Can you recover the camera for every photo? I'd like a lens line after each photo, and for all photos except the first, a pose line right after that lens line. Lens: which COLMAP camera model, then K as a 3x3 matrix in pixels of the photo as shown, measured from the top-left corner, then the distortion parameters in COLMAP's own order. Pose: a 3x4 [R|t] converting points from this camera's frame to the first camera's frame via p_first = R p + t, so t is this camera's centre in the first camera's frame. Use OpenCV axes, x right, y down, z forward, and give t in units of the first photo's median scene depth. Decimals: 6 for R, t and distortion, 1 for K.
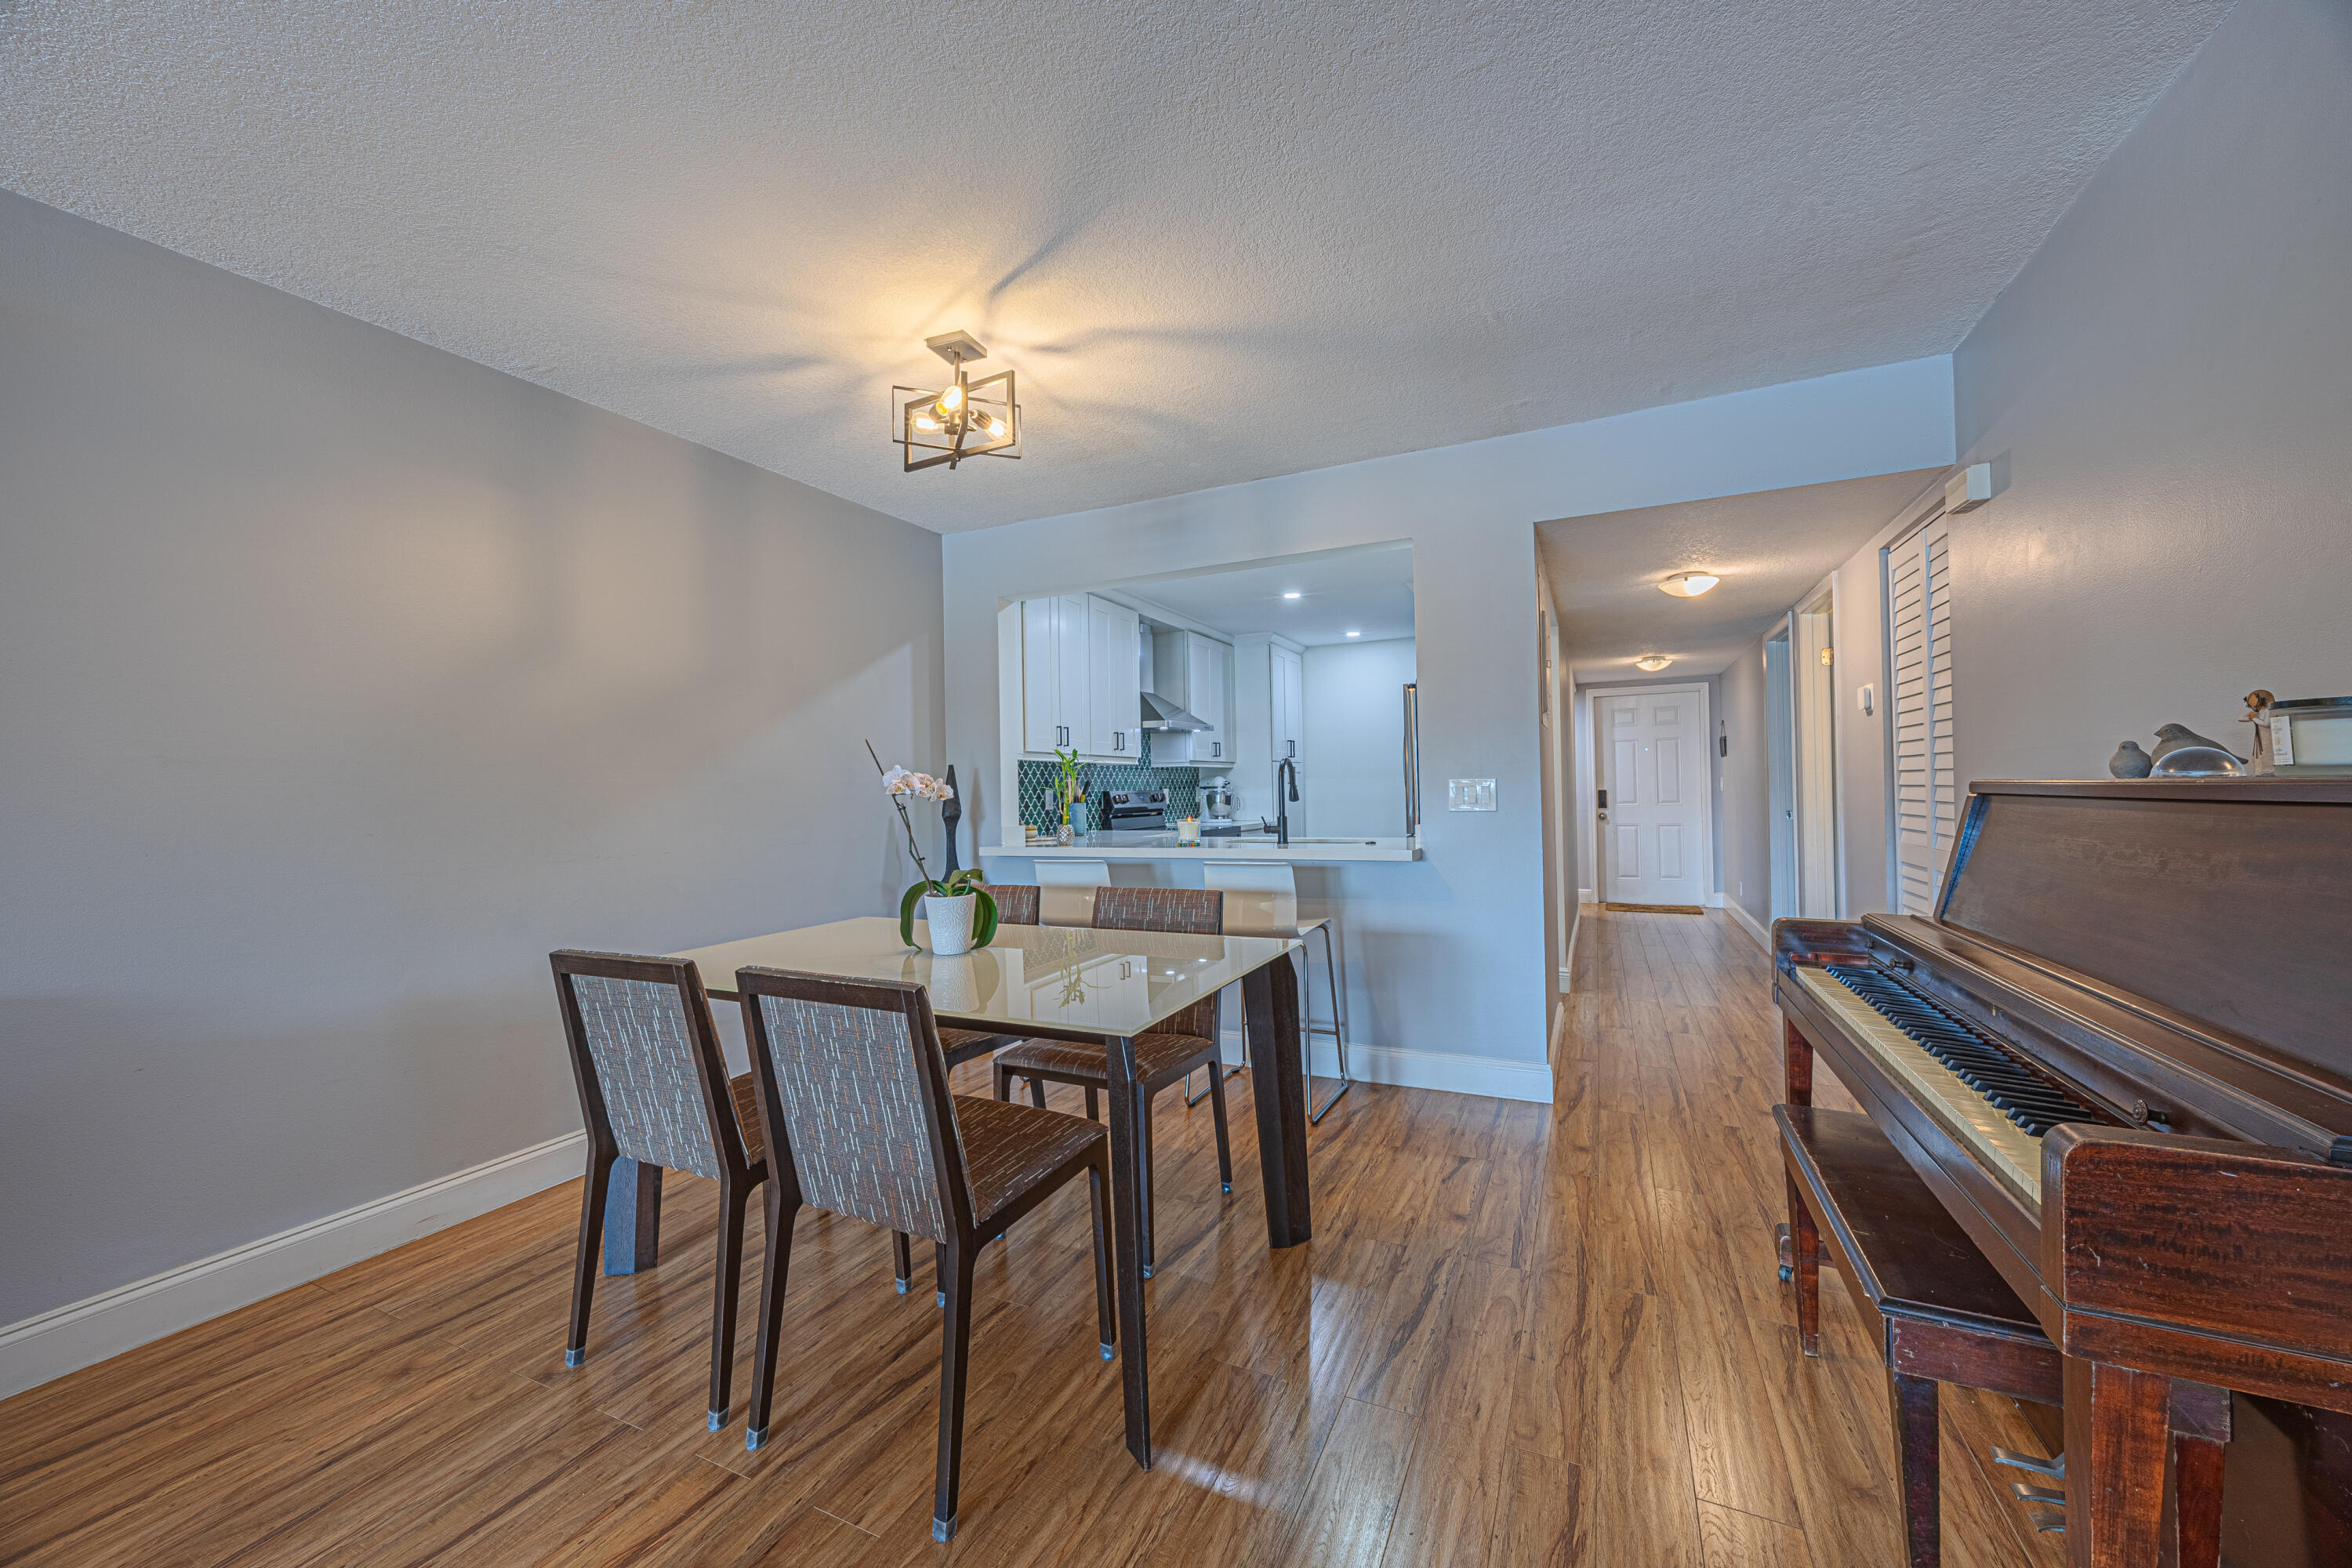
lens RADIAL K [[888.5, 0, 1169.6], [0, 888.5, 786.0], [0, 0, 1]] dist [-0.003641, 0.000020]
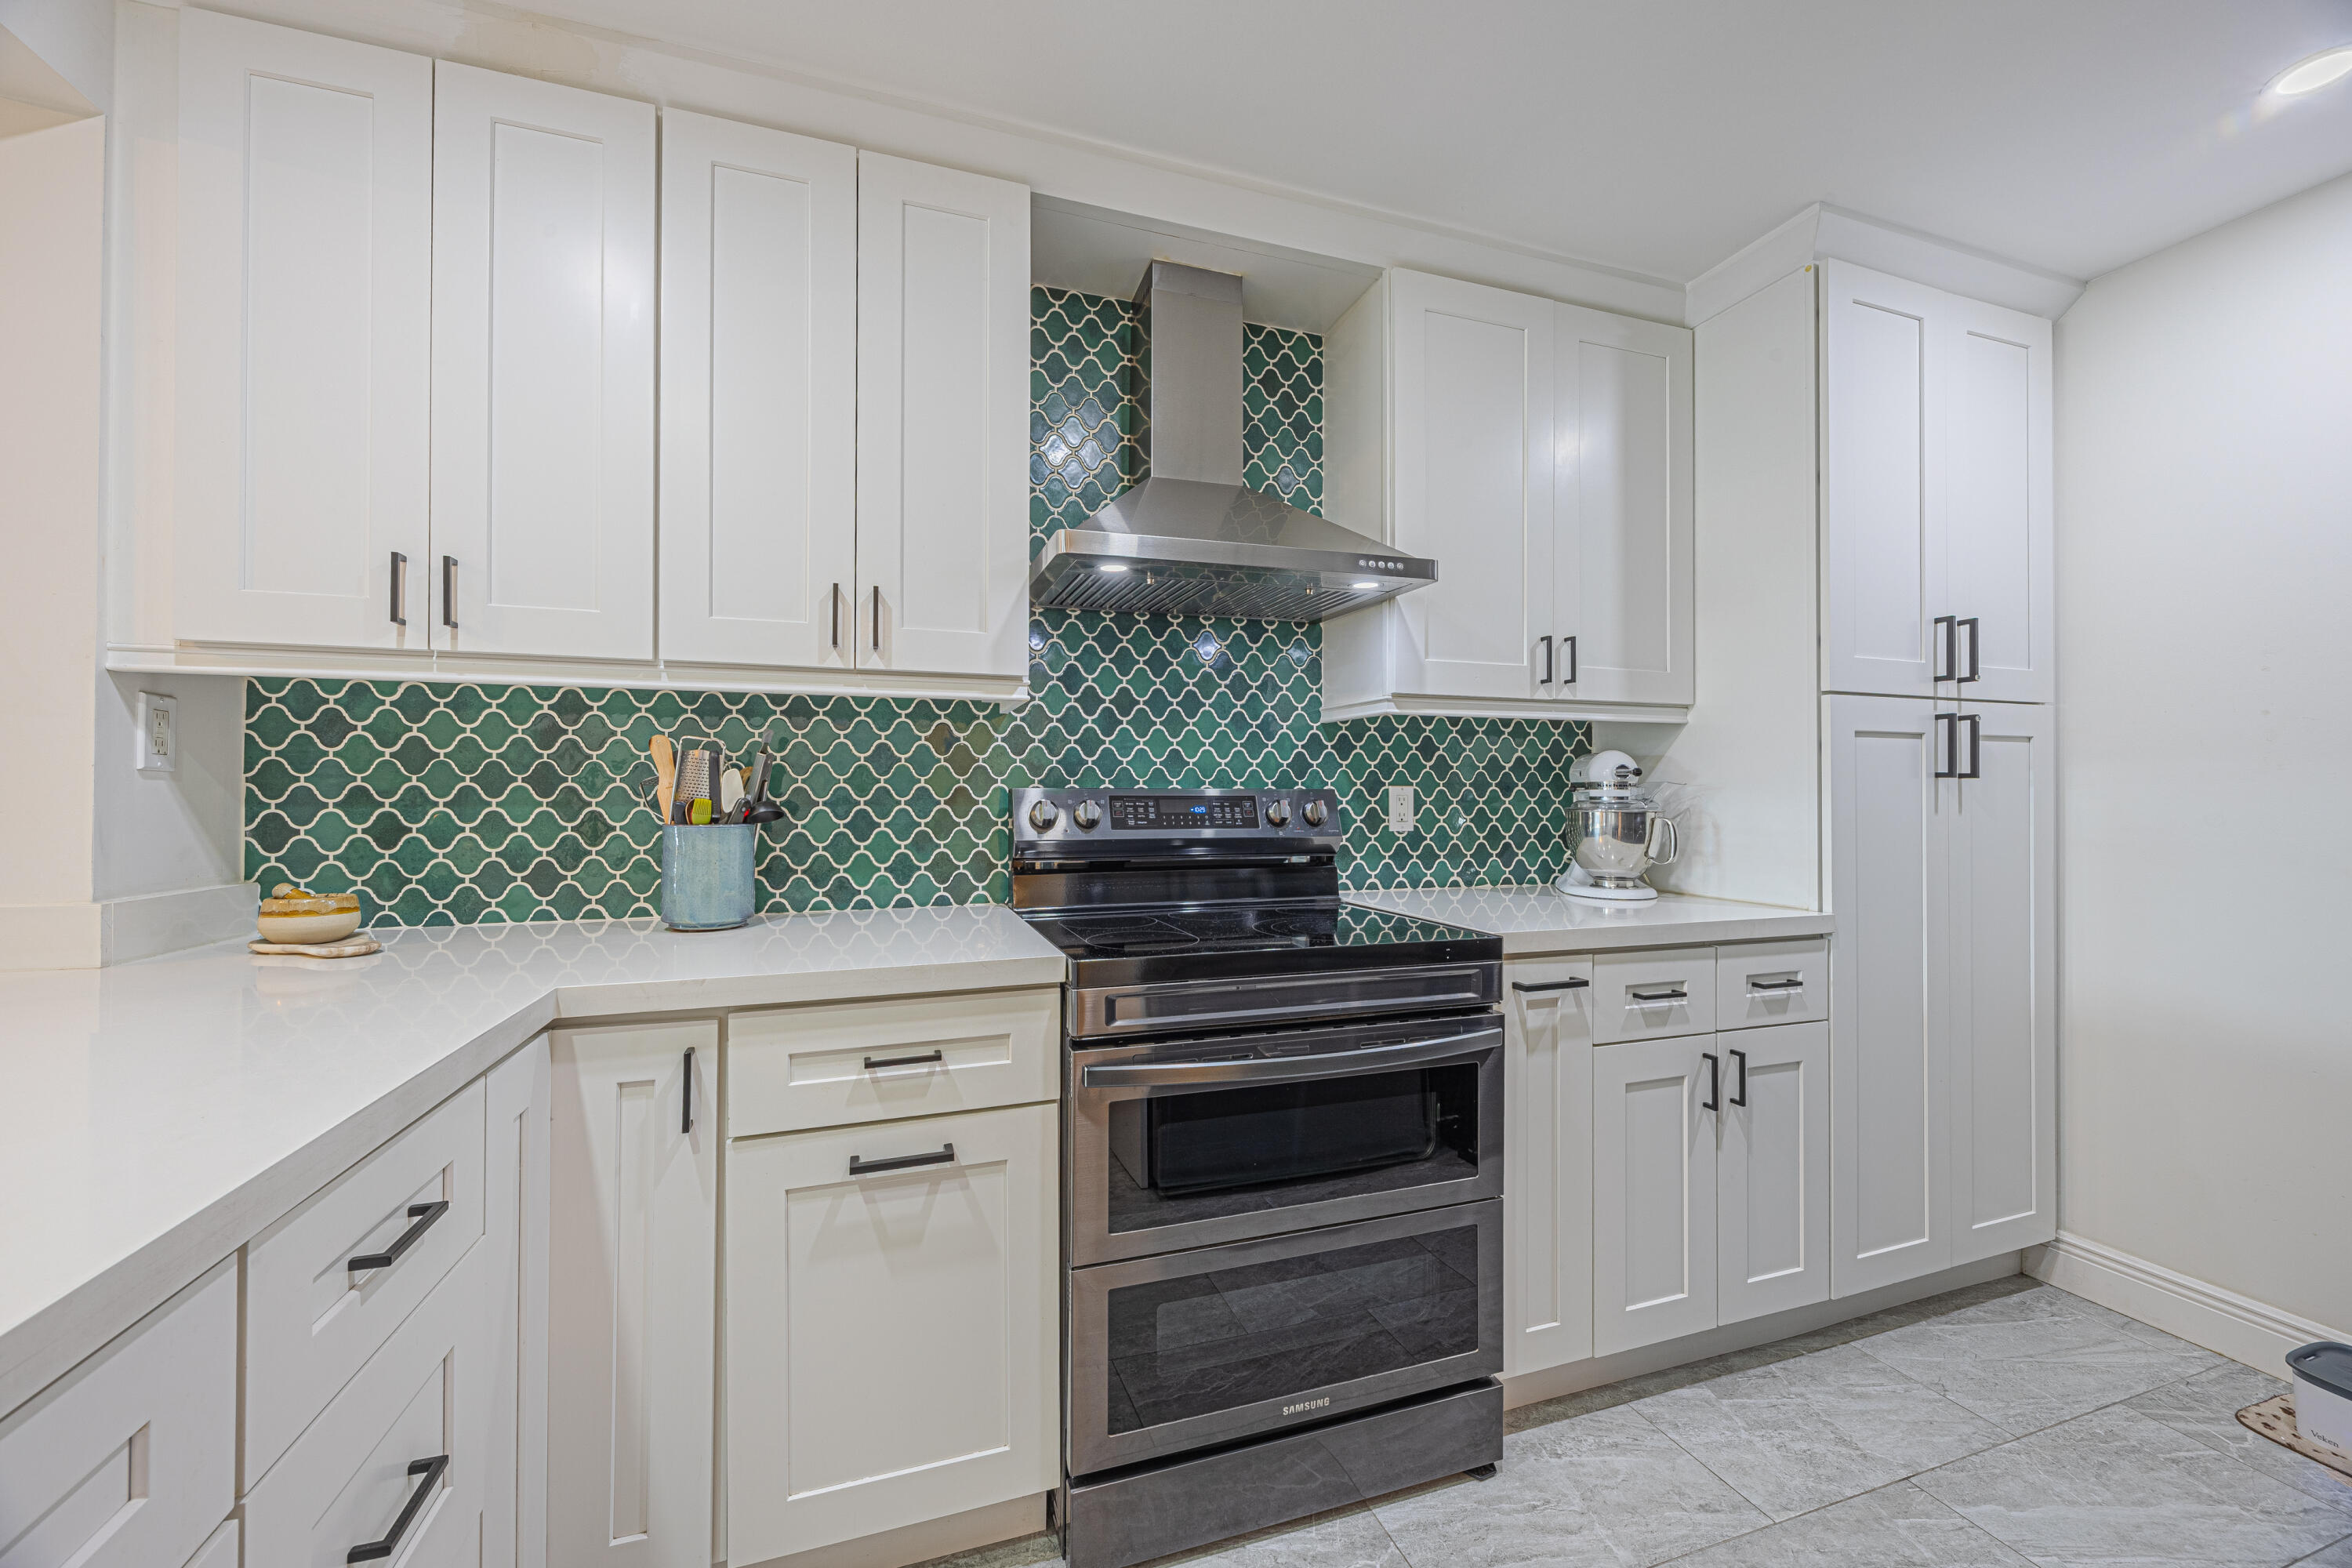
lens RADIAL K [[888.5, 0, 1169.6], [0, 888.5, 786.0], [0, 0, 1]] dist [-0.003641, 0.000020]
pose [[0.697395, 0.017532, -0.716473, 0.206497], [-0.011997, 0.999846, 0.012788, -0.000176], [0.716587, -0.000323, 0.697498, 0.805627]]
